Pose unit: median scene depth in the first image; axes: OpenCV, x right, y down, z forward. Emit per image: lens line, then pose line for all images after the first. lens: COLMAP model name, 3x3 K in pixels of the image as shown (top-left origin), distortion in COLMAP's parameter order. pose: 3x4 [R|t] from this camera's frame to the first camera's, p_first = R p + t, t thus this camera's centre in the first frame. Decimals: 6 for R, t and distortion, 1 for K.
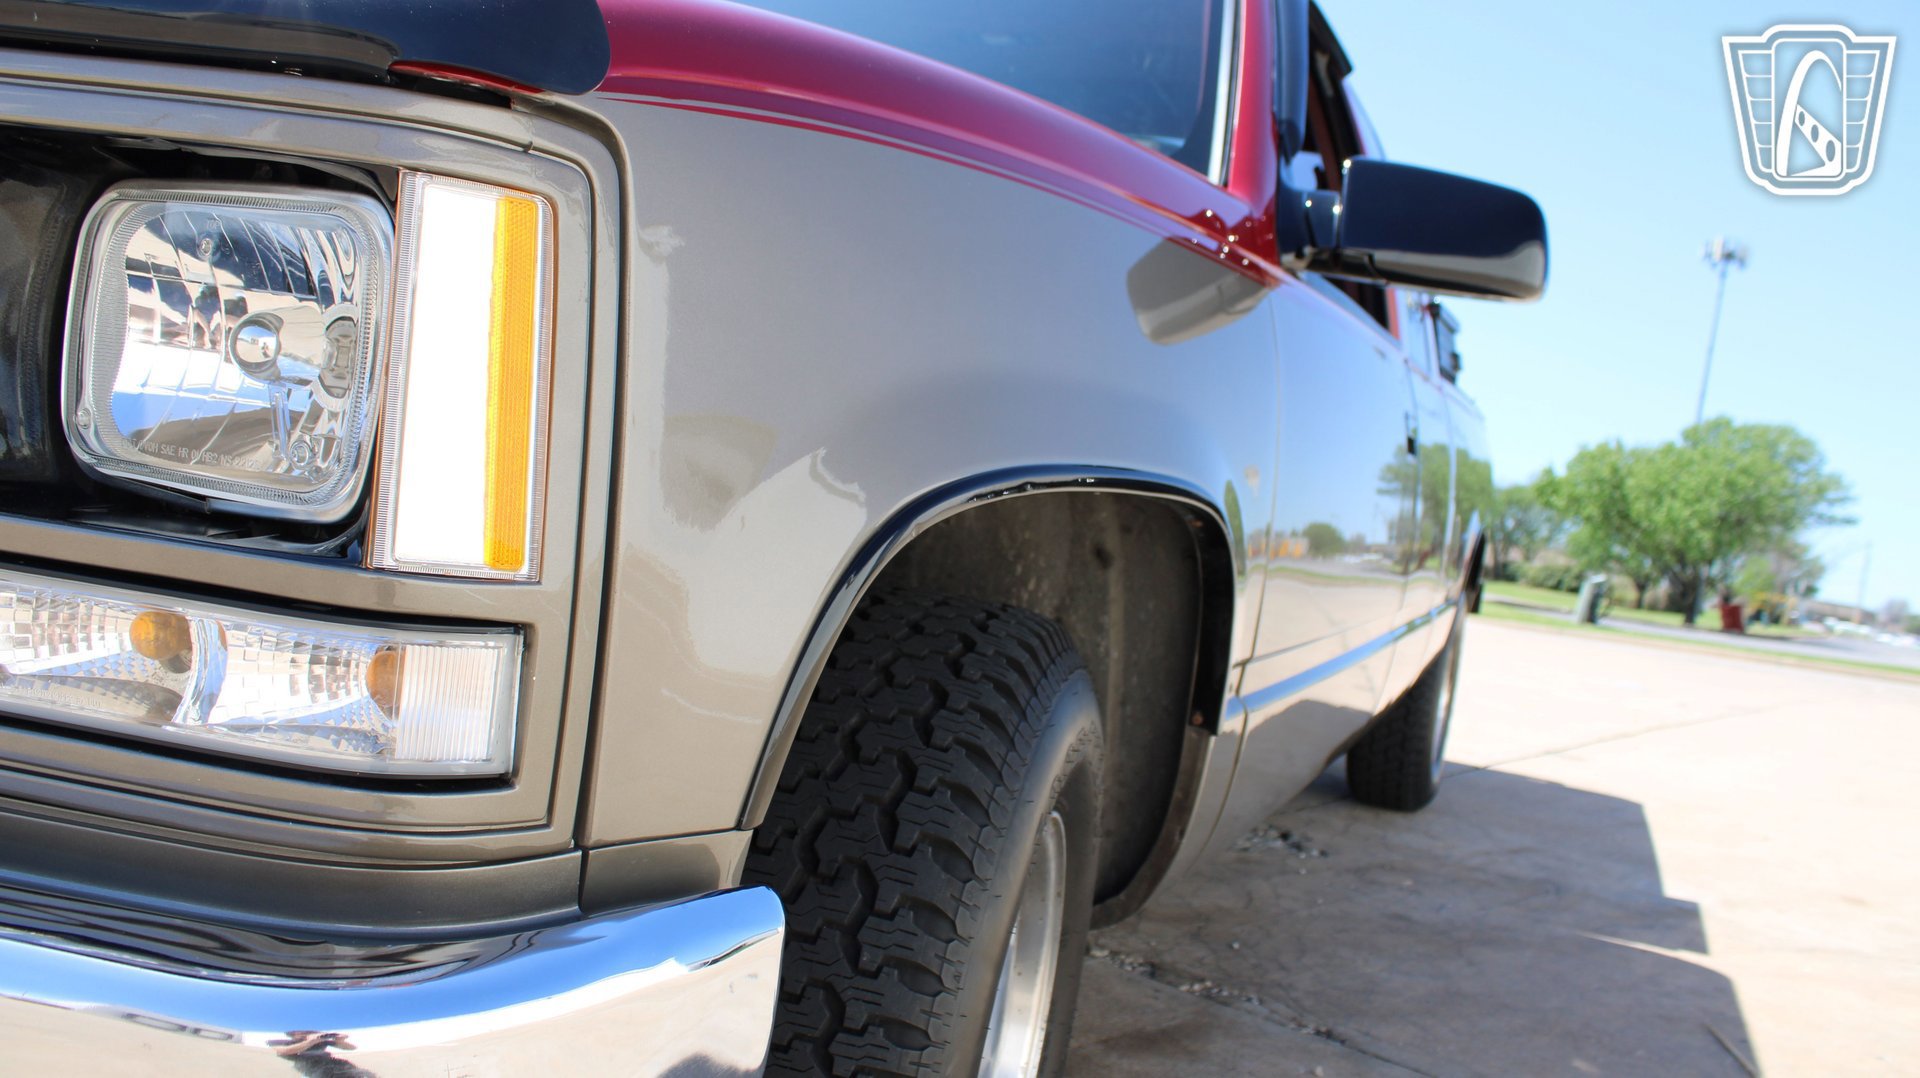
lens RADIAL K [[1632.2, 0, 921.9], [0, 1632.2, 536.6], [0, 0, 1]] dist [-0.191427, 0.196377]
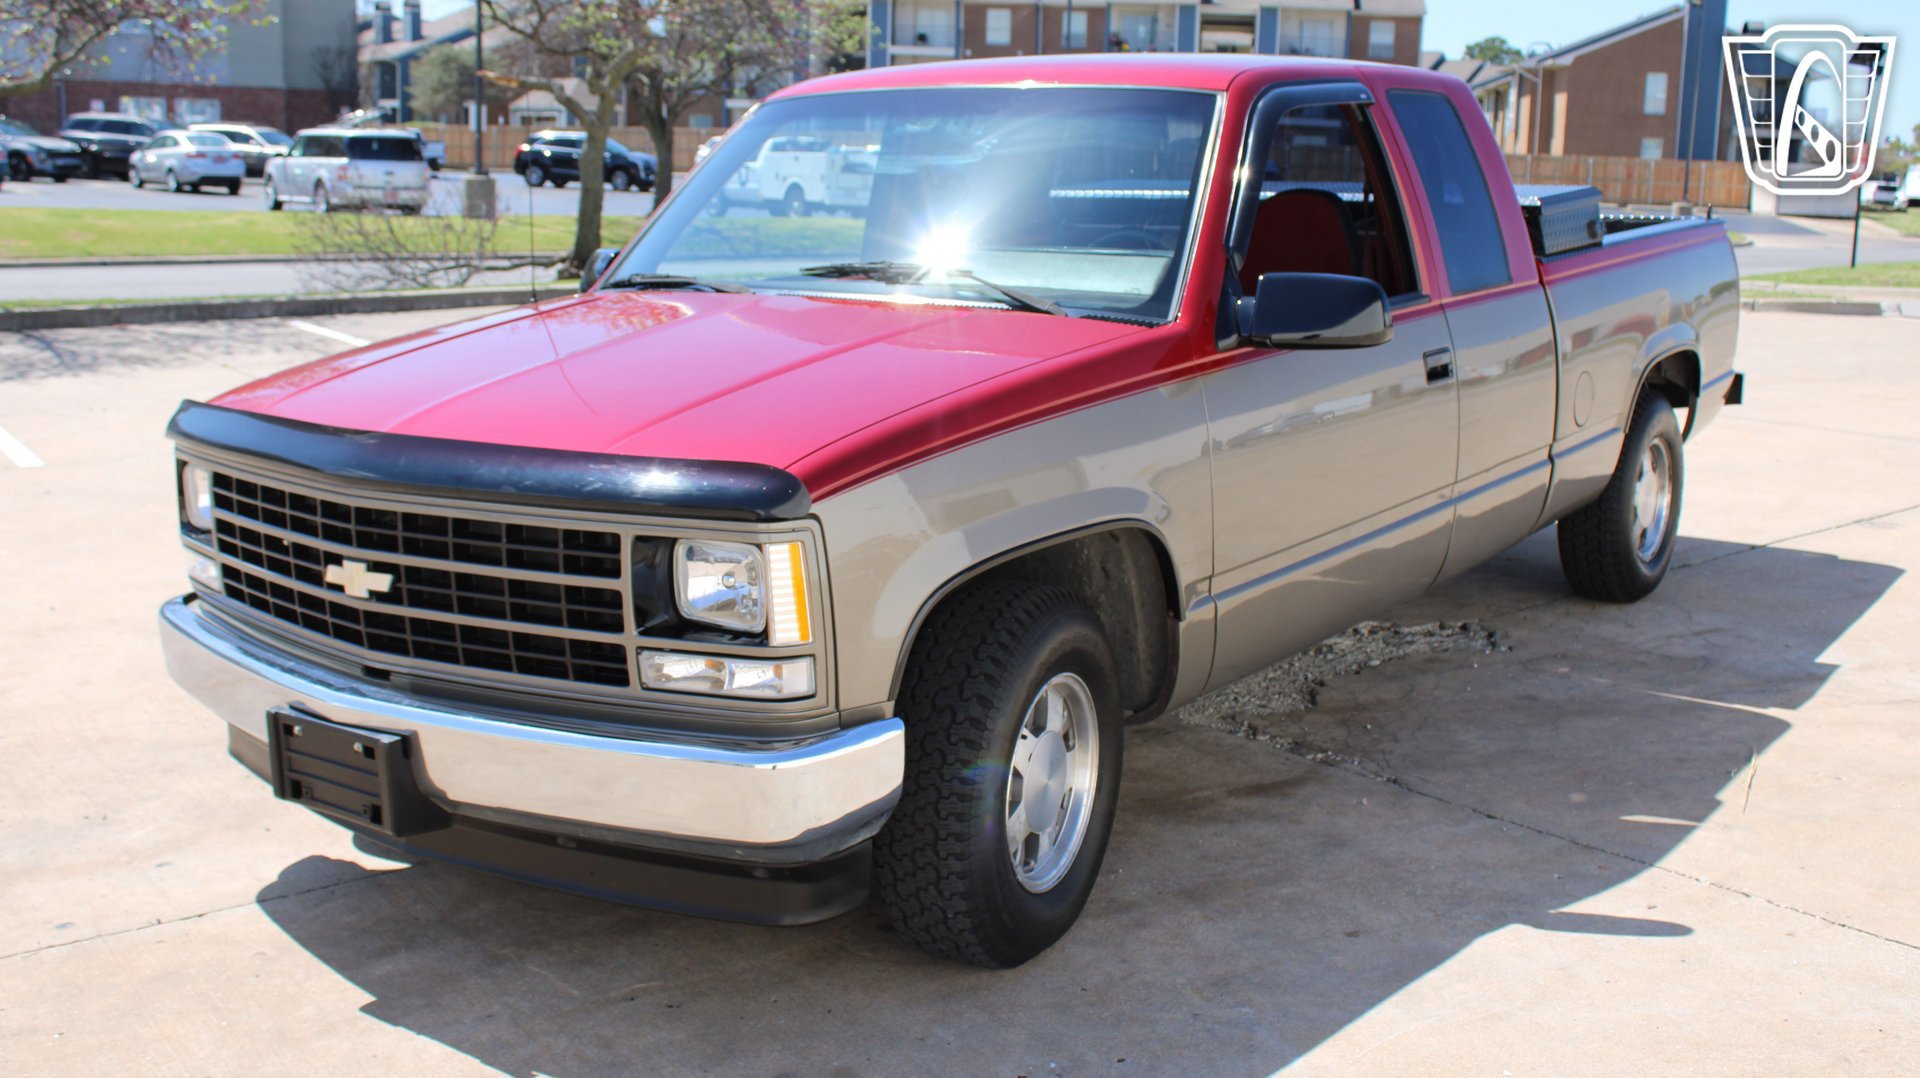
lens RADIAL K [[2070.6, 0, 954.5], [0, 2070.6, 463.5], [0, 0, 1]] dist [-0.091923, 0.040142]
pose [[0.966877, -0.104272, -0.232974, 0.482737], [0.126580, 0.988486, 0.082909, -0.289040], [0.221647, -0.109653, 0.968942, -1.376817]]
